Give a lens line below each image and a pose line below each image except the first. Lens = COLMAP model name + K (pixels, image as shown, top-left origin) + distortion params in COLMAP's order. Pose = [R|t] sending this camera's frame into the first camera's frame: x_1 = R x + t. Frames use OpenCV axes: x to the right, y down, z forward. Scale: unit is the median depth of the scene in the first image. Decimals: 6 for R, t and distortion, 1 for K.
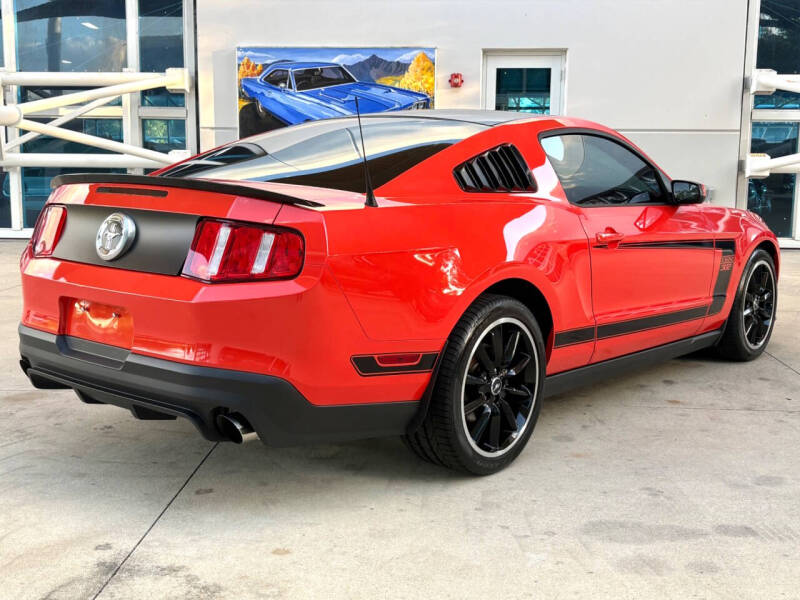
lens RADIAL K [[932.8, 0, 400.0], [0, 932.8, 300.0], [0, 0, 1]] dist [0.109311, -0.306455]
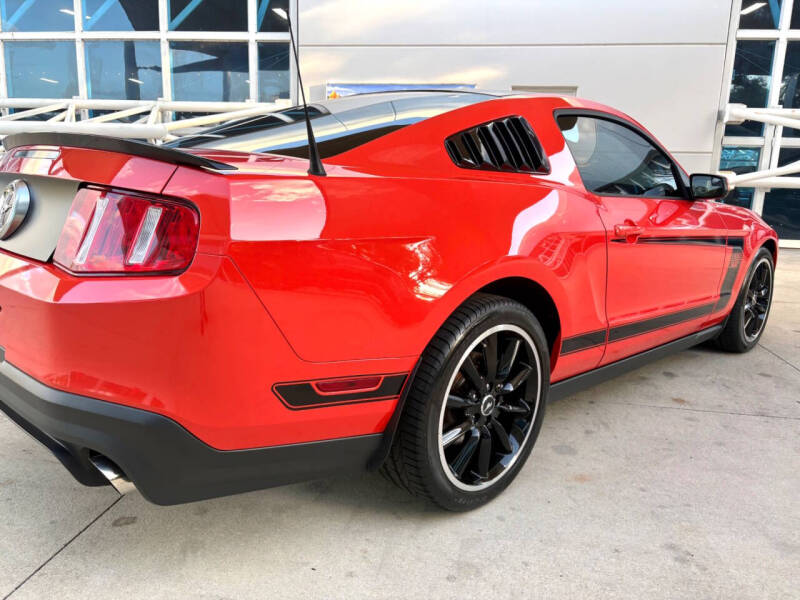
lens RADIAL K [[602.9, 0, 396.8], [0, 602.9, 309.3], [0, 0, 1]] dist [0.020778, -0.002836]
pose [[0.994910, 0.041063, -0.092023, 0.057667], [-0.035029, 0.997188, 0.066255, -0.021725], [0.094485, -0.062695, 0.993550, 0.392375]]
